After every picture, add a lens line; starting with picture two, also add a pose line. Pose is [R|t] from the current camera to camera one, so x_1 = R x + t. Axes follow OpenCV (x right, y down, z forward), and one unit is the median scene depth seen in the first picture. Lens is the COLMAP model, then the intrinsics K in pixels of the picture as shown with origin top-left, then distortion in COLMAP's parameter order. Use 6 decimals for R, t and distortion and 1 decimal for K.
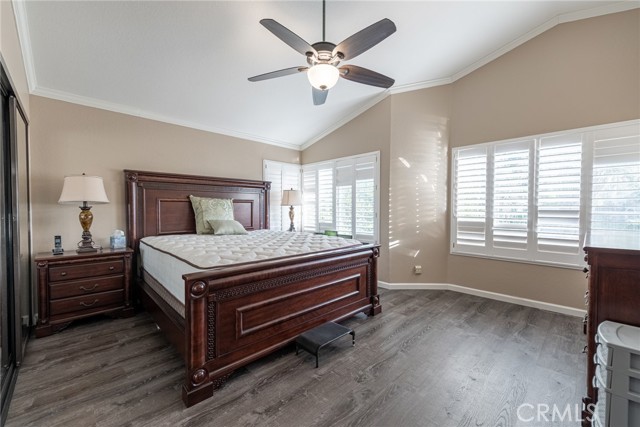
lens RADIAL K [[247.3, 0, 326.3], [0, 247.3, 214.0], [0, 0, 1]] dist [0.009245, -0.001728]
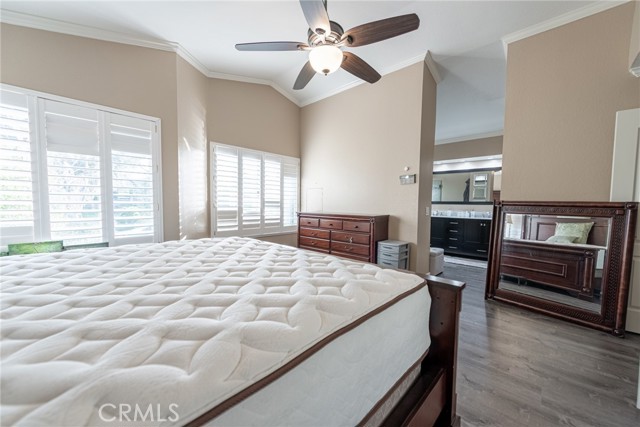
lens RADIAL K [[247.3, 0, 321.4], [0, 247.3, 218.9], [0, 0, 1]] dist [0.009245, -0.001728]
pose [[-0.035711, -0.066347, 0.997157, -0.622795], [0.009286, 0.997729, 0.066717, -0.004210], [-0.999319, 0.011642, -0.035013, 0.615656]]
